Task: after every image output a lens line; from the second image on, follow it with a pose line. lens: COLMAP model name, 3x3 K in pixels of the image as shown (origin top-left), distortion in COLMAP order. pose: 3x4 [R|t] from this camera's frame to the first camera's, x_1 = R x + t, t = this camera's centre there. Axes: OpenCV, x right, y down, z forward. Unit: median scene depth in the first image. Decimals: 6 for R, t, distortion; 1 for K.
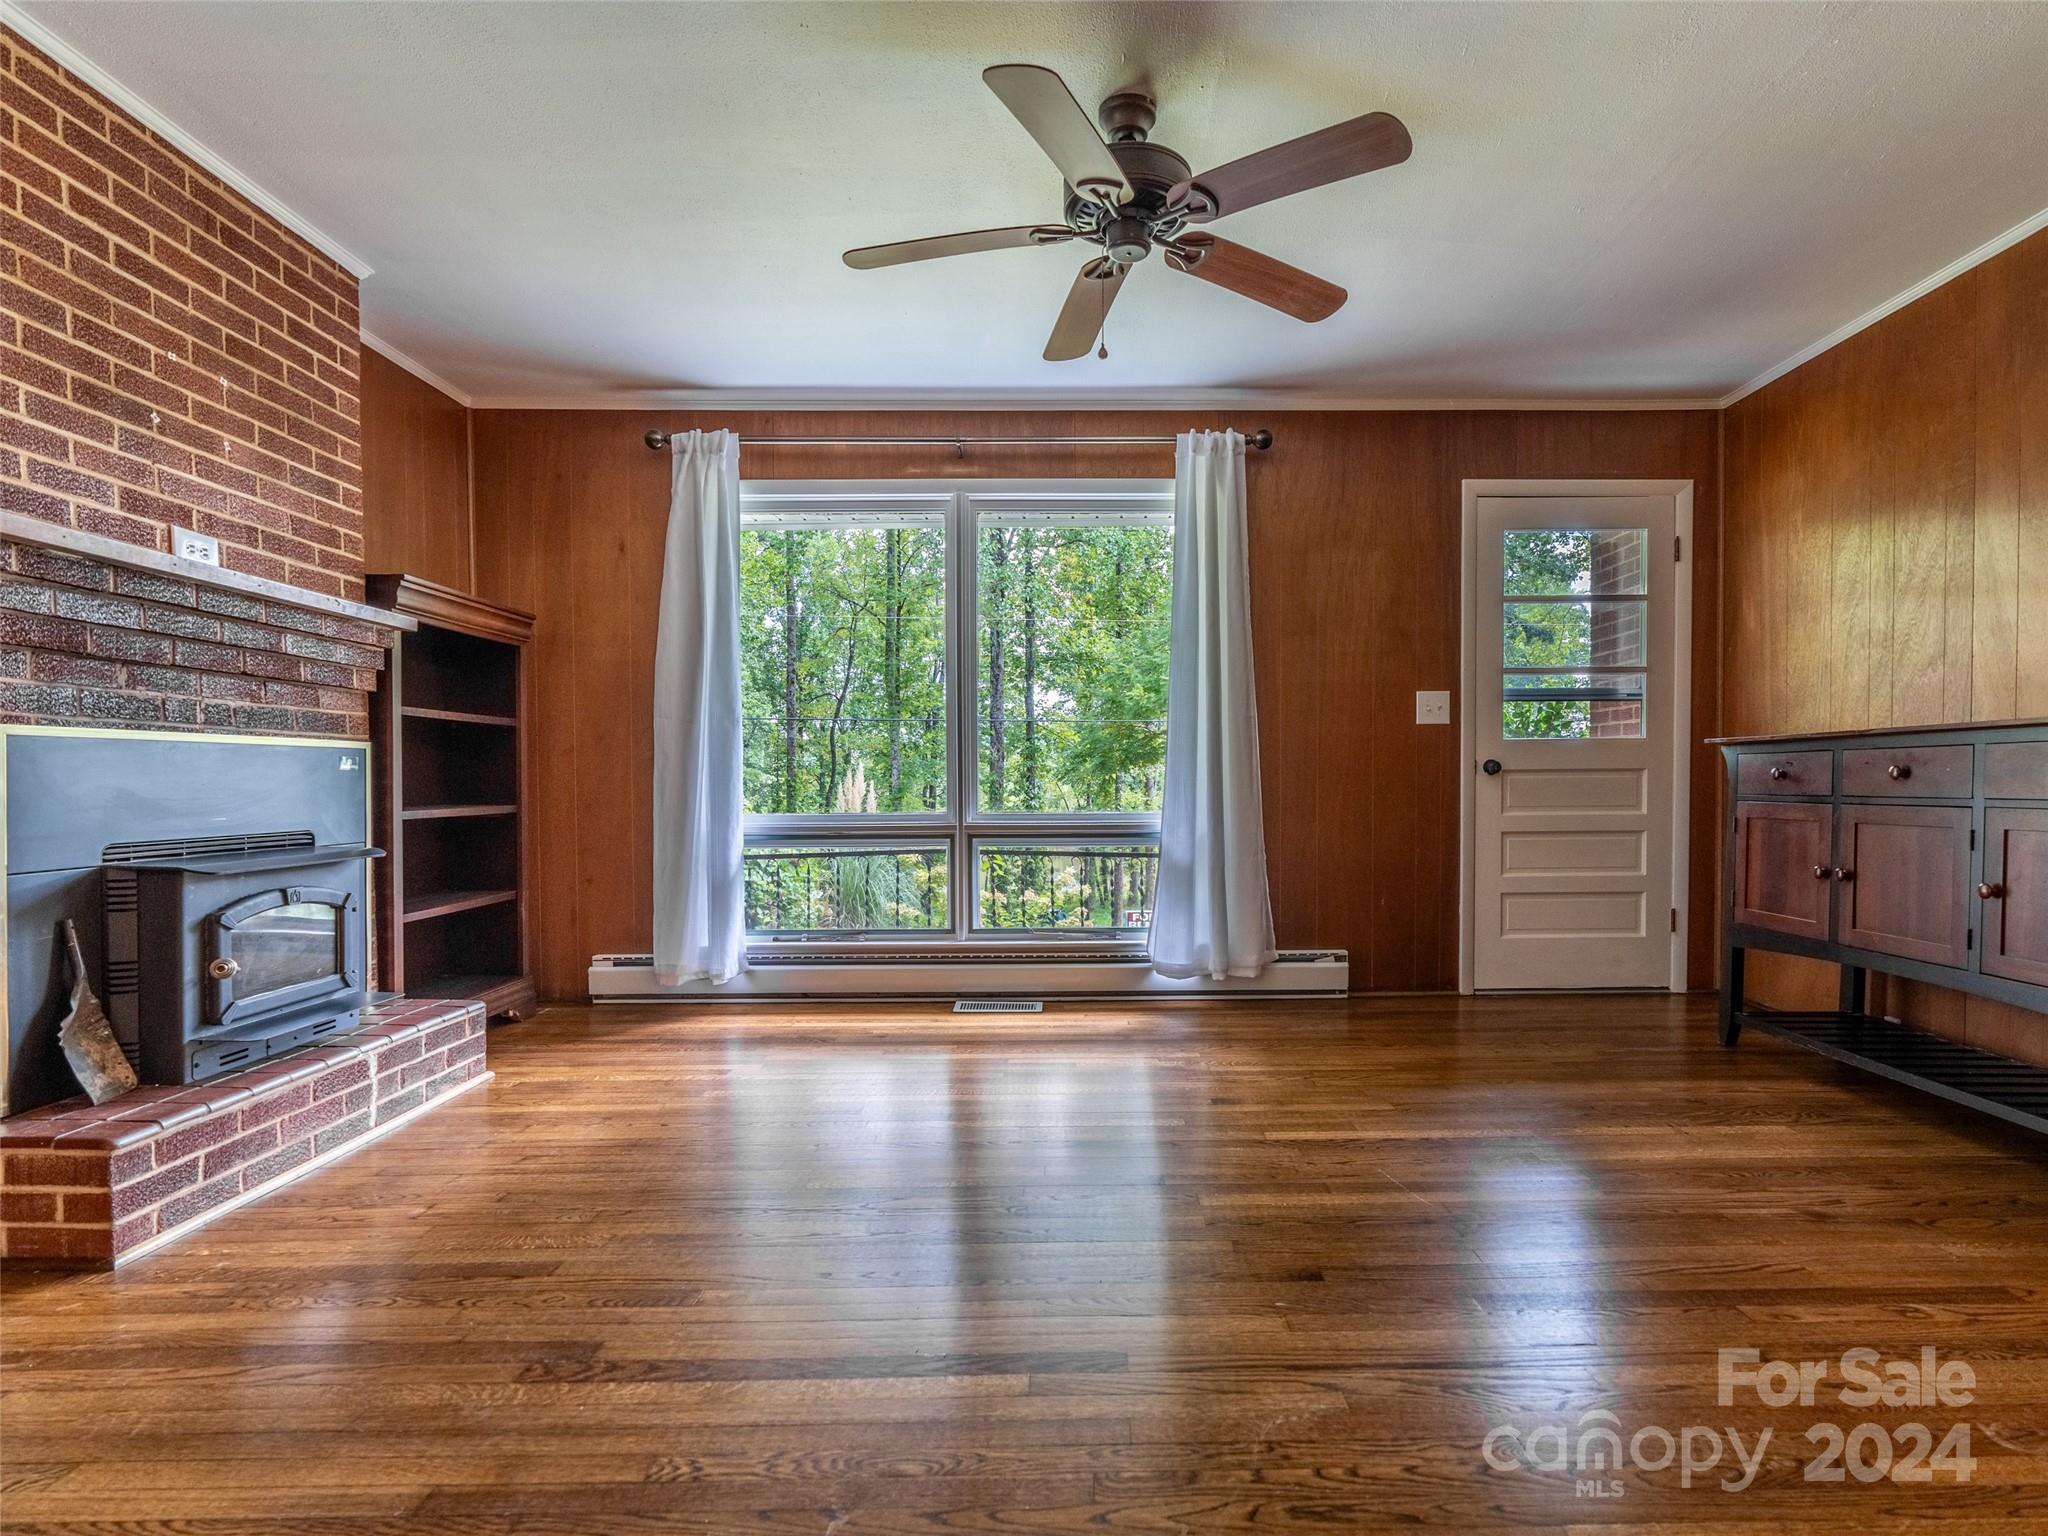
lens RADIAL K [[1046.6, 0, 1092.2], [0, 1046.6, 814.3], [0, 0, 1]] dist [-0.009562, 0.002813]
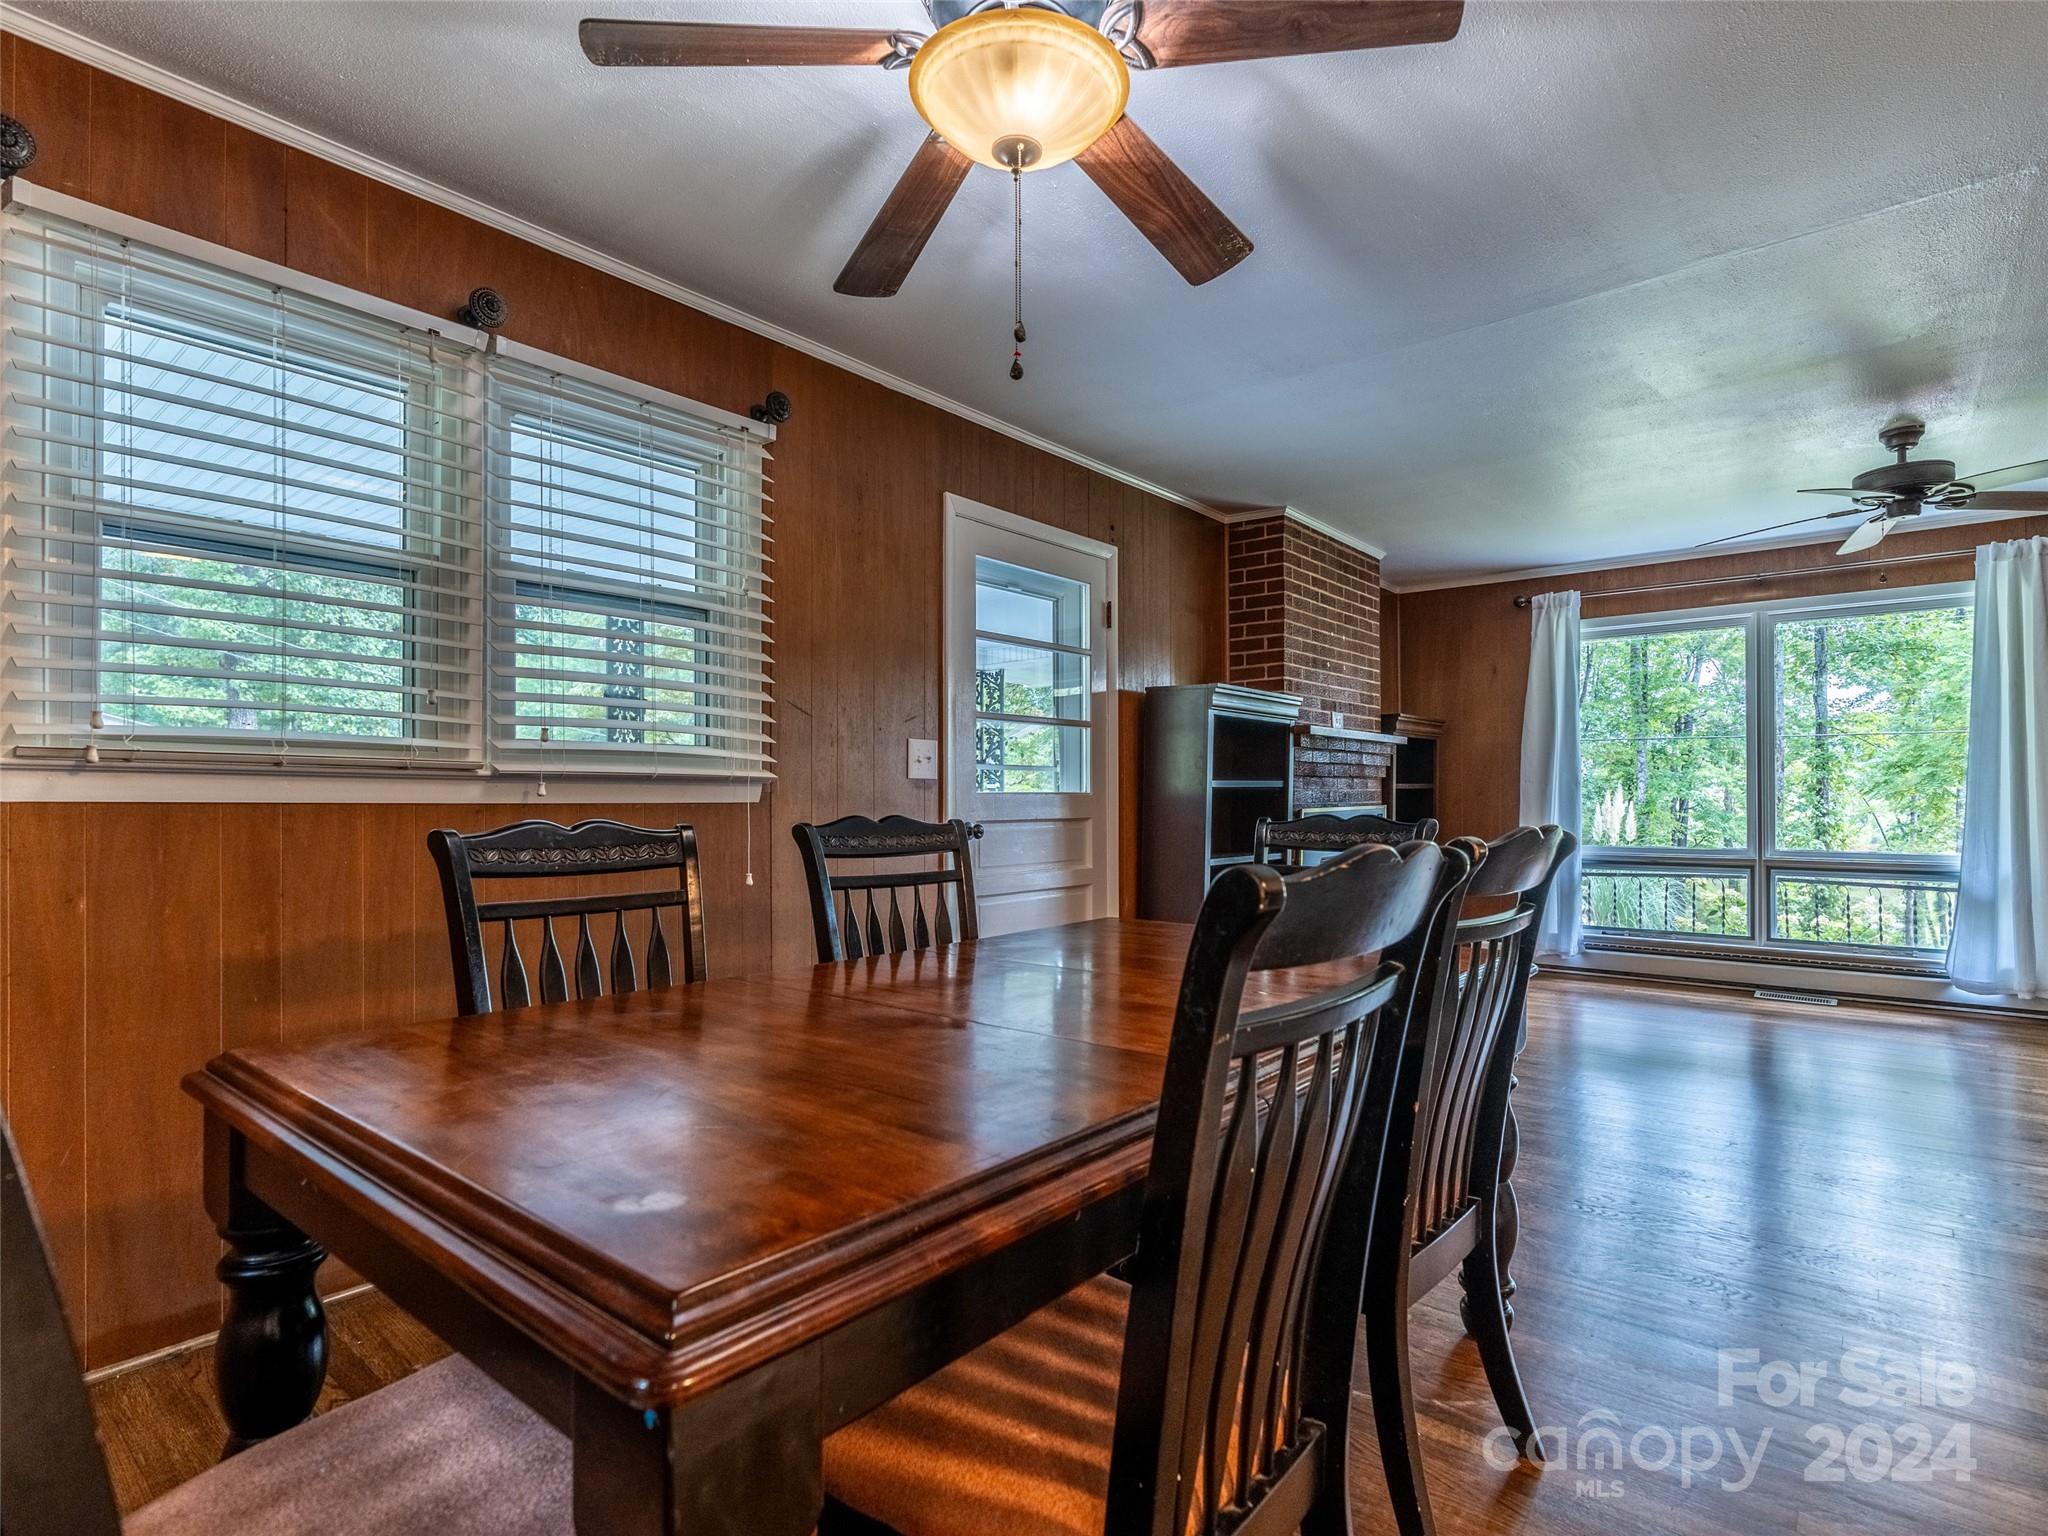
lens RADIAL K [[1046.6, 0, 1019.7], [0, 1046.6, 789.6], [0, 0, 1]] dist [-0.004005, 0.000355]
pose [[0.755996, -0.002061, -0.654573, 0.033717], [-0.019030, 0.999503, -0.025125, -0.027976], [0.654300, 0.031451, 0.755581, -0.648175]]
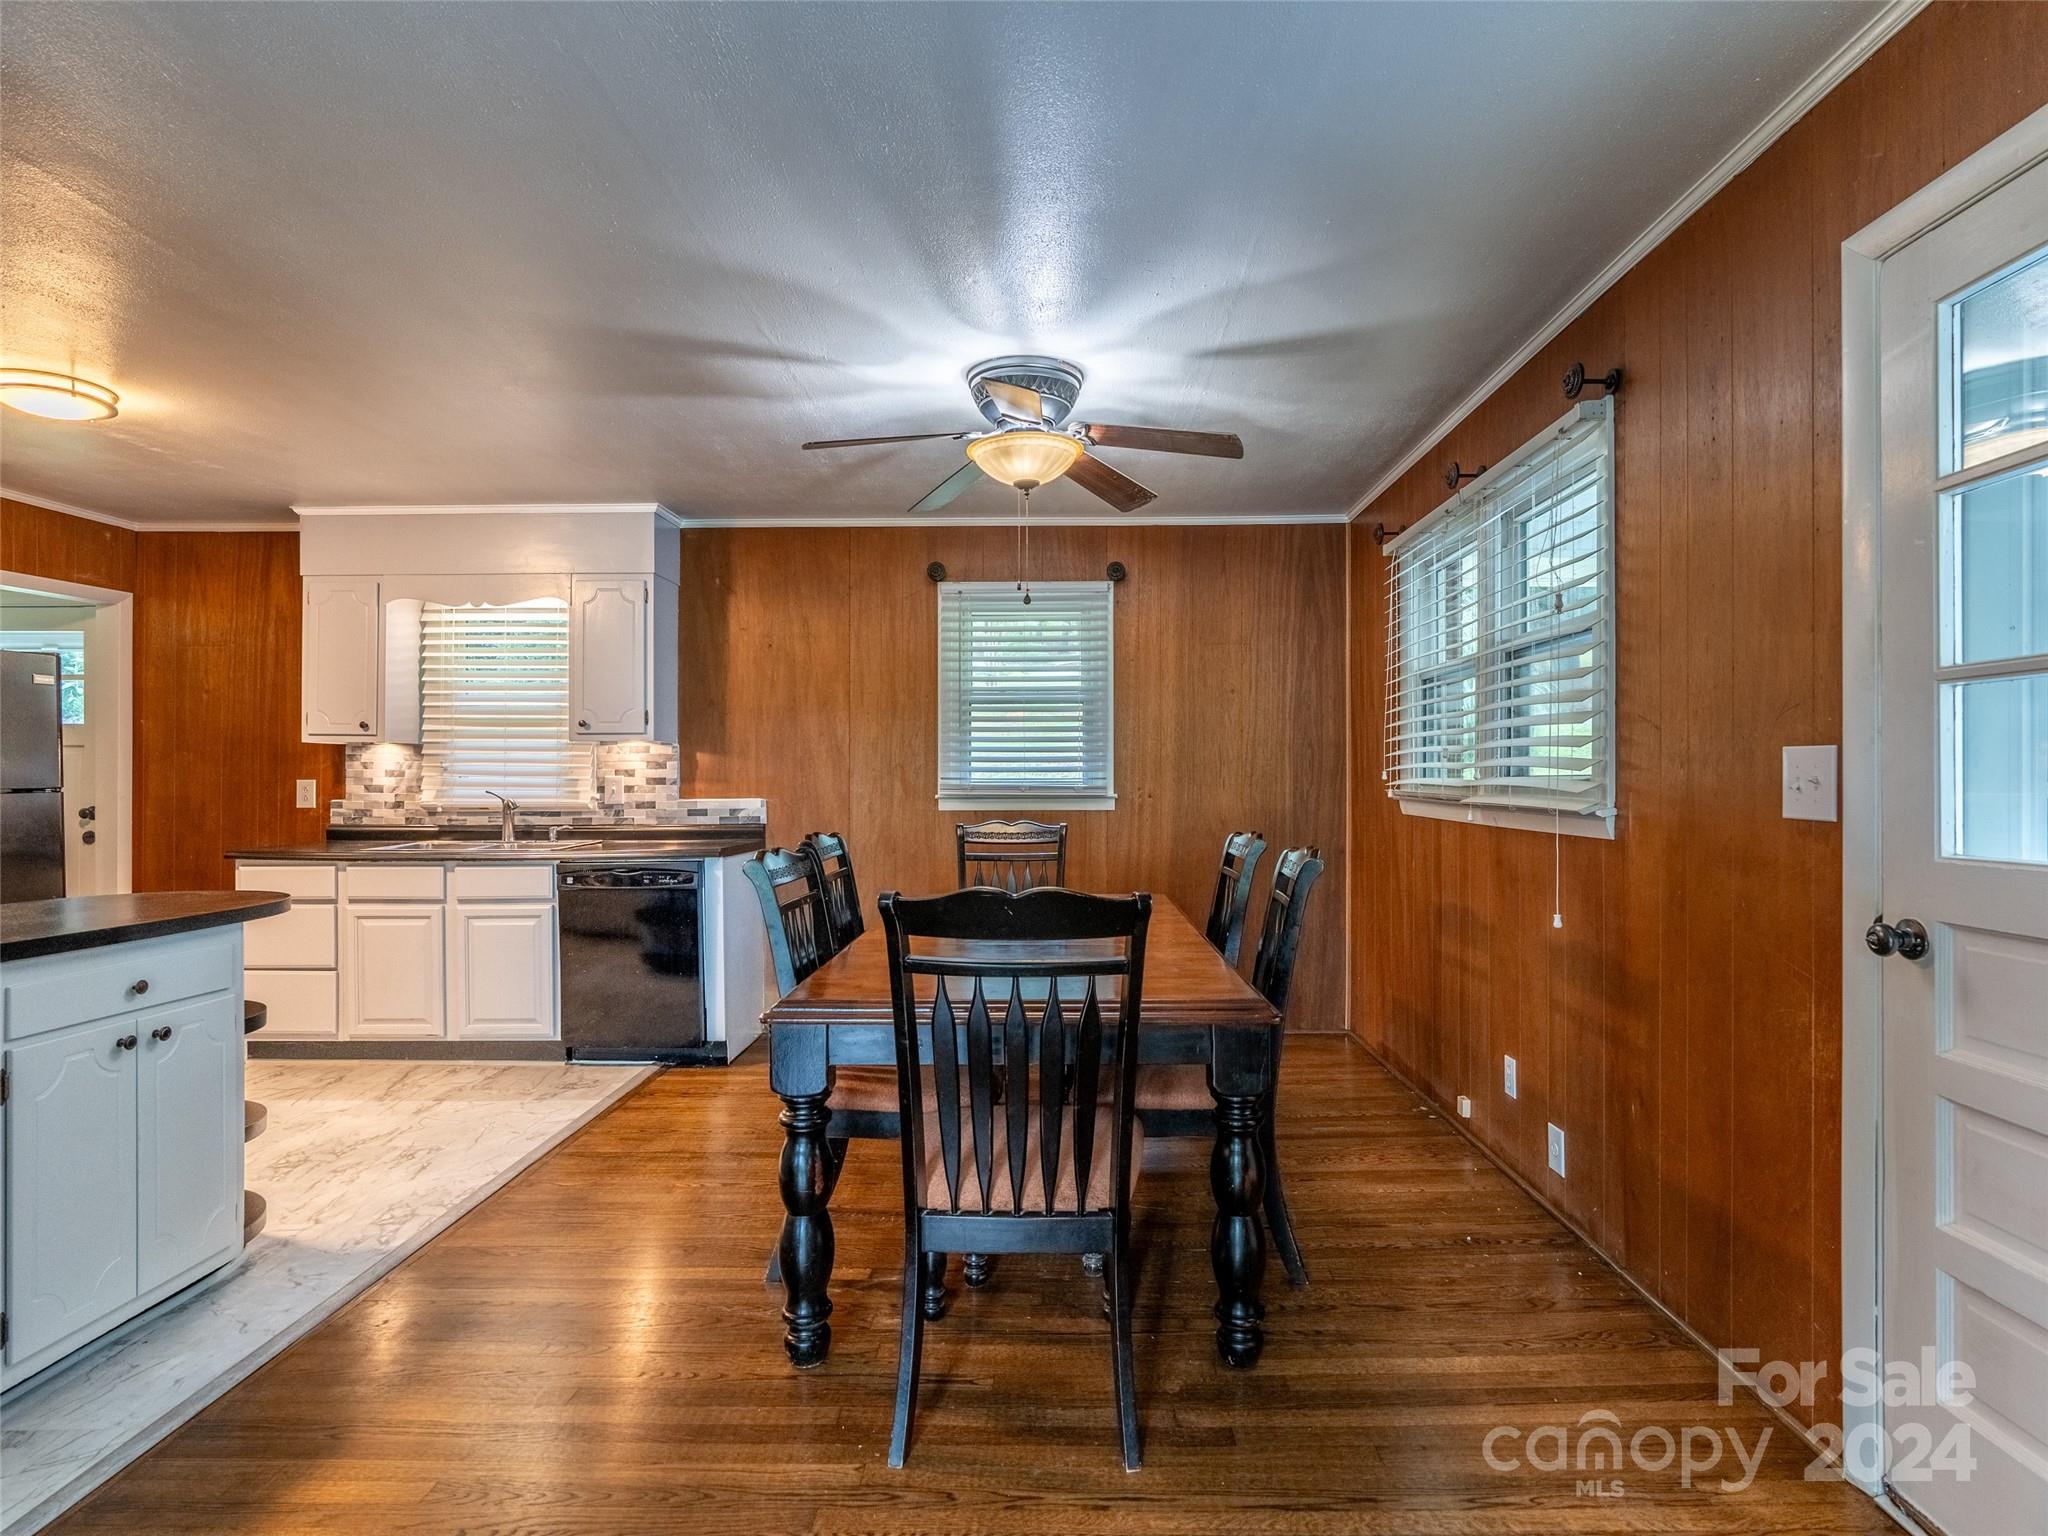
lens RADIAL K [[1038.2, 0, 1049.9], [0, 1038.2, 771.1], [0, 0, 1]] dist [-0.009291, 0.000644]
pose [[-0.999340, 0.009088, 0.035178, -0.273213], [0.009796, 0.999752, 0.020010, -0.090221], [-0.034988, 0.020341, -0.999181, 0.411149]]
